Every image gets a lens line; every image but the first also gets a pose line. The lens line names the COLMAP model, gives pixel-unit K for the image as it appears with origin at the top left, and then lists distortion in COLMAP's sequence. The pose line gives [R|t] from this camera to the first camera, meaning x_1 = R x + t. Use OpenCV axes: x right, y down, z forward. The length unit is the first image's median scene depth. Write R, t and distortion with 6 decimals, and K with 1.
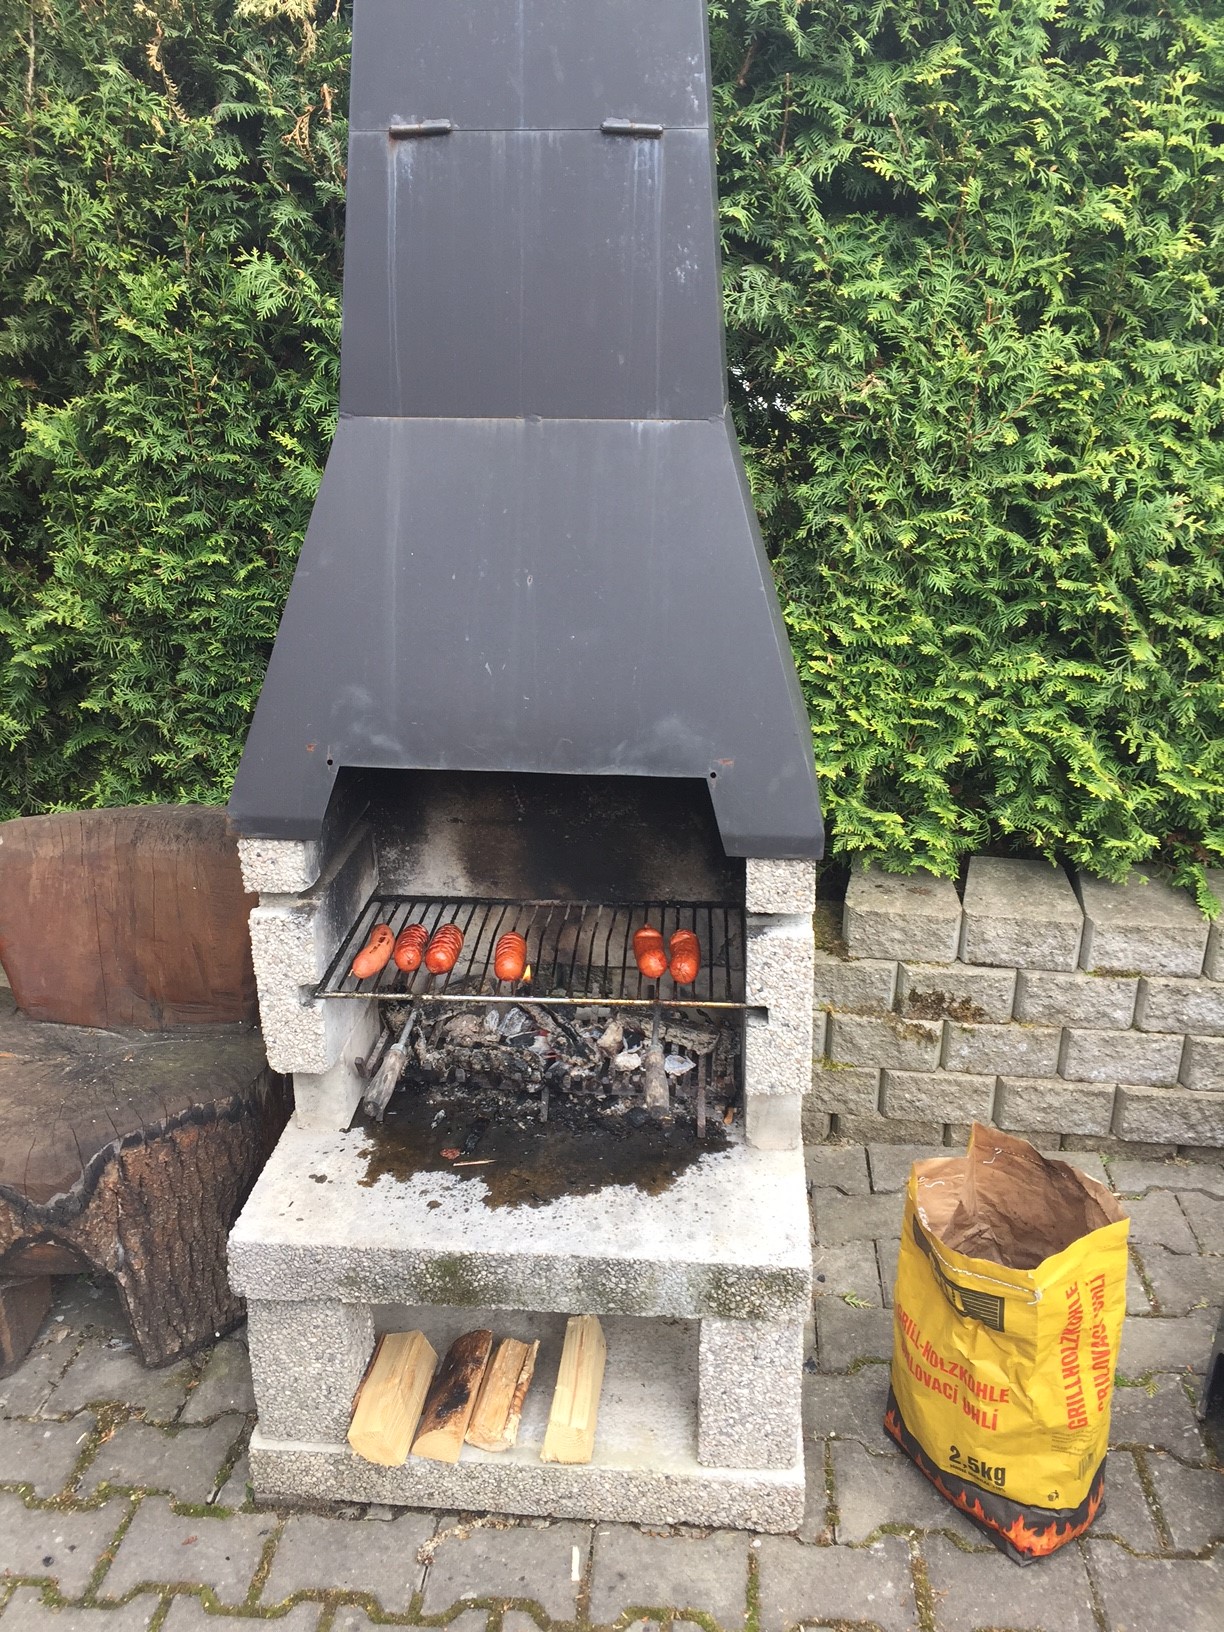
lens RADIAL K [[1418.6, 0, 614.1], [0, 1418.6, 819.9], [0, 0, 1]] dist [0.063762, -0.072596]
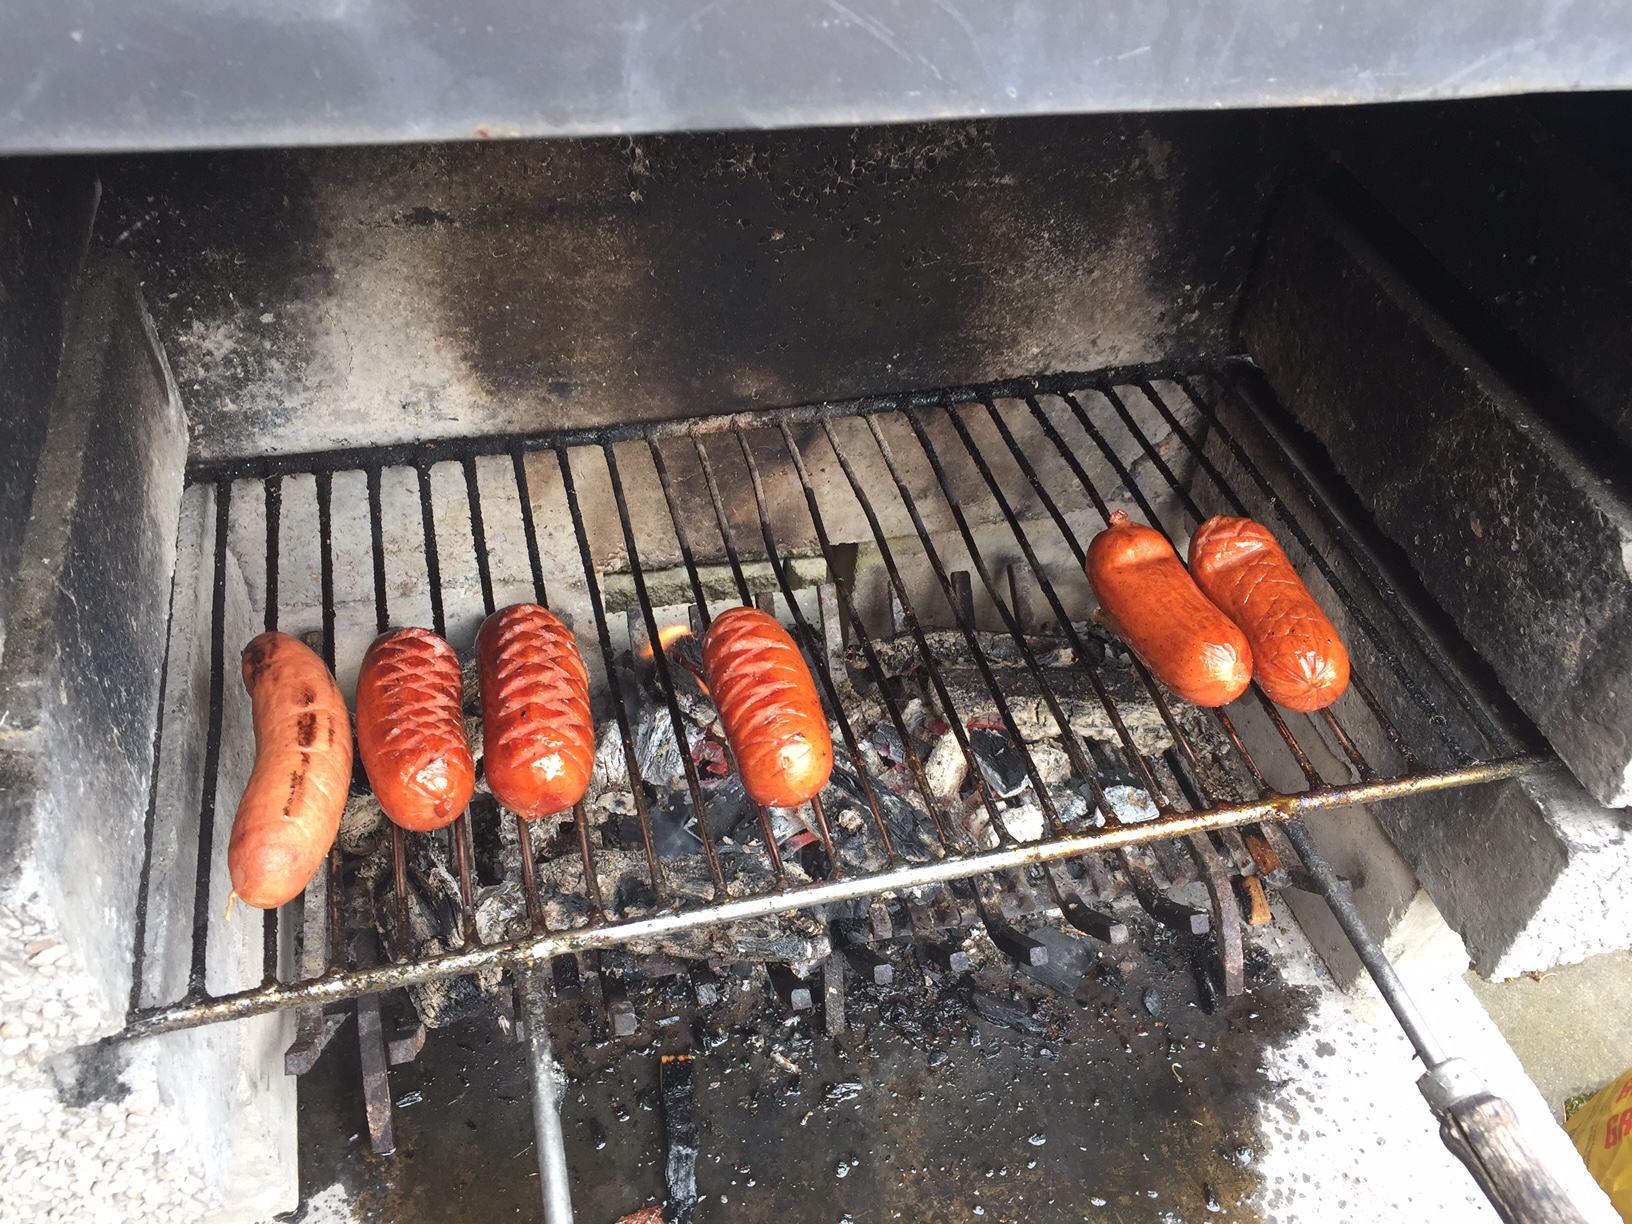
lens RADIAL K [[1418.6, 0, 830.0], [0, 1418.6, 612.7], [0, 0, 1]] dist [0.063762, -0.072596]
pose [[0.944175, -0.178020, 0.277206, -0.127817], [0.052088, 0.911516, 0.407954, -0.042167], [-0.325301, -0.370740, 0.869903, 0.663487]]
